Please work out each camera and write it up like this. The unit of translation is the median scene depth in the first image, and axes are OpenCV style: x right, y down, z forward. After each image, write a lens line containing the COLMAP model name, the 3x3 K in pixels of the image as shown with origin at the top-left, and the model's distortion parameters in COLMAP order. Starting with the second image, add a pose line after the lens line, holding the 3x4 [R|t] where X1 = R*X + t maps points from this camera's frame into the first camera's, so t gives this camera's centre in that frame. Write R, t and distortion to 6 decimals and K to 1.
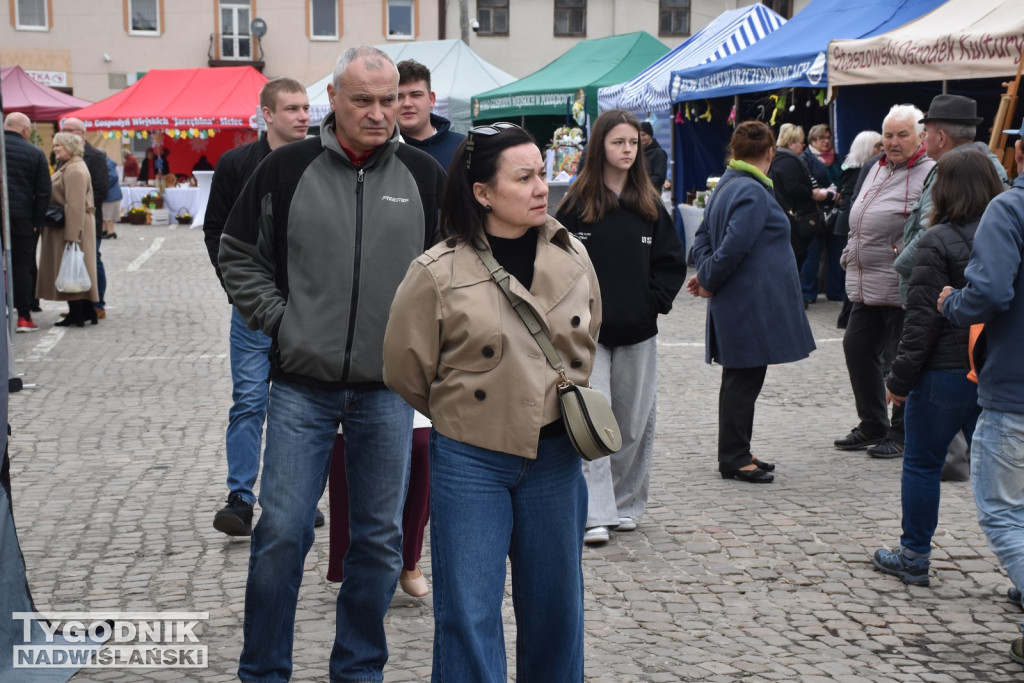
lens RADIAL K [[3402.8, 0, 513.3], [0, 3402.8, 359.9], [0, 0, 1]] dist [1.085751, 4.790911]
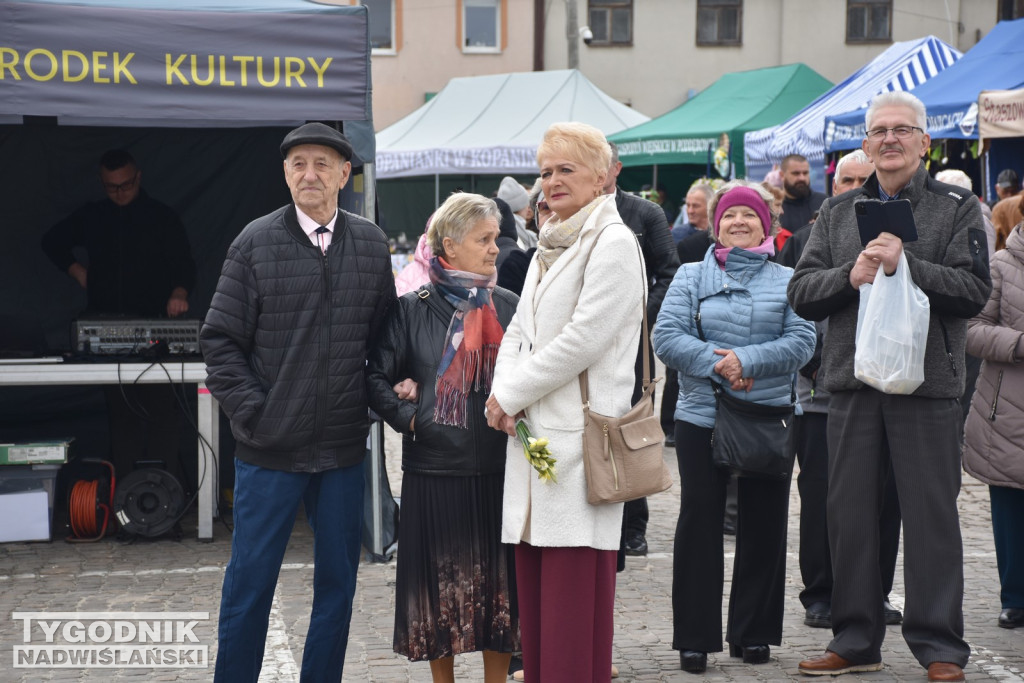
lens RADIAL K [[3402.8, 0, 513.3], [0, 3402.8, 359.9], [0, 0, 1]] dist [1.085751, 4.790911]
pose [[0.999209, 0.001006, -0.039751, 0.001192], [-0.001647, 0.999869, -0.016095, -0.008661], [0.039729, 0.016148, 0.999080, 0.140351]]
